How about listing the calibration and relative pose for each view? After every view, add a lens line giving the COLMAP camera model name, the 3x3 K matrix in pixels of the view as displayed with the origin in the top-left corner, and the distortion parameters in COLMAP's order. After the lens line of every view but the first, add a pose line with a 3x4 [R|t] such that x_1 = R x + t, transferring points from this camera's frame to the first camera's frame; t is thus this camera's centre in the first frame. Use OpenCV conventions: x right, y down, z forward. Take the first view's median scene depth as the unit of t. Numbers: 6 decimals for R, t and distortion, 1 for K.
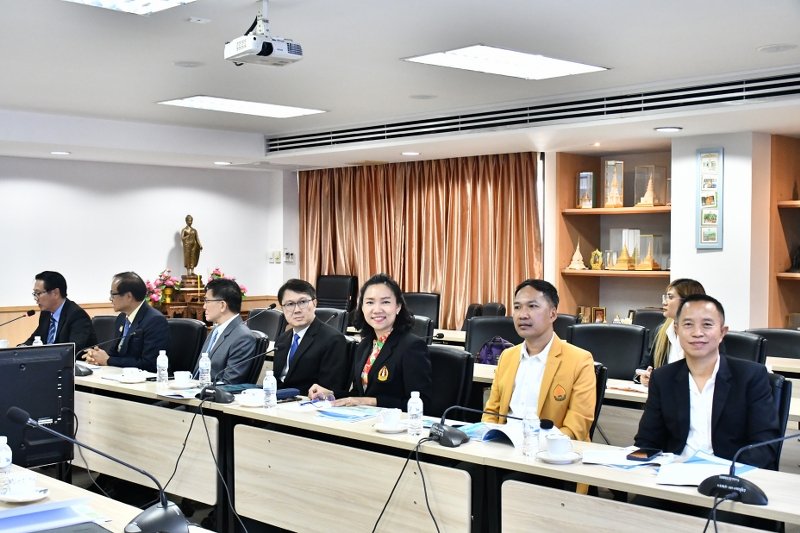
lens RADIAL K [[1039.9, 0, 400.0], [0, 1039.9, 266.5], [0, 0, 1]] dist [0.010186, 0.008466]
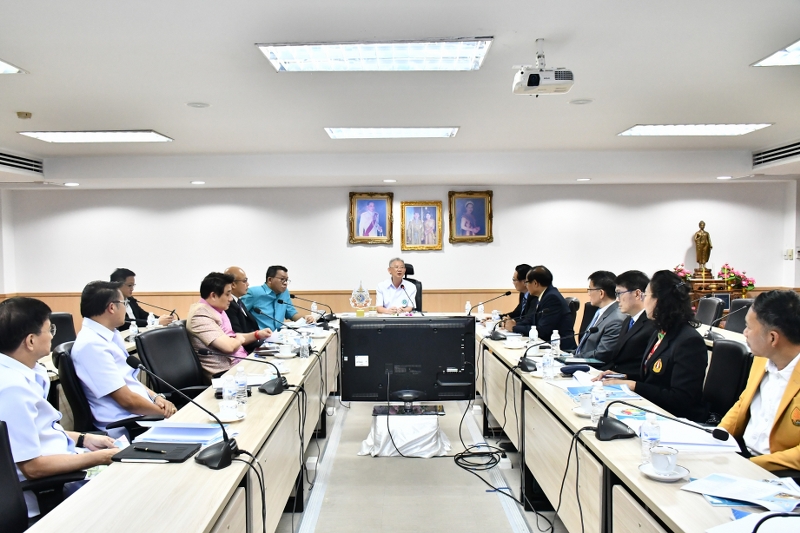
lens RADIAL K [[704.3, 0, 400.0], [0, 704.3, 266.5], [0, 0, 1]] dist [0.016770, 0.006440]
pose [[0.707737, 0.012008, -0.706374, 0.223279], [-0.006378, 0.999923, 0.010608, -0.001729], [0.706447, -0.003002, 0.707760, 0.211065]]
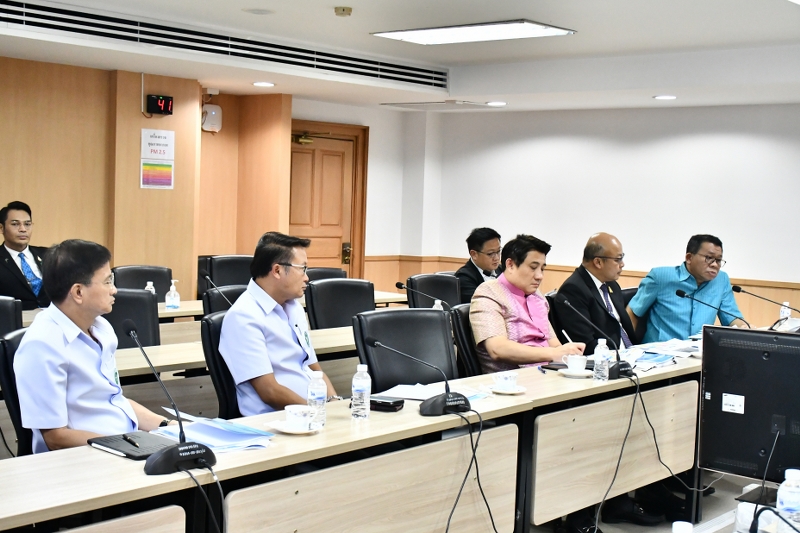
lens RADIAL K [[1182.6, 0, 400.0], [0, 1182.6, 266.5], [0, 0, 1]] dist [-0.009137, 0.017371]
pose [[0.109728, 0.060838, -0.992098, 0.355343], [-0.055867, 0.996925, 0.054955, -0.005019], [0.992390, 0.049396, 0.112790, 0.422197]]
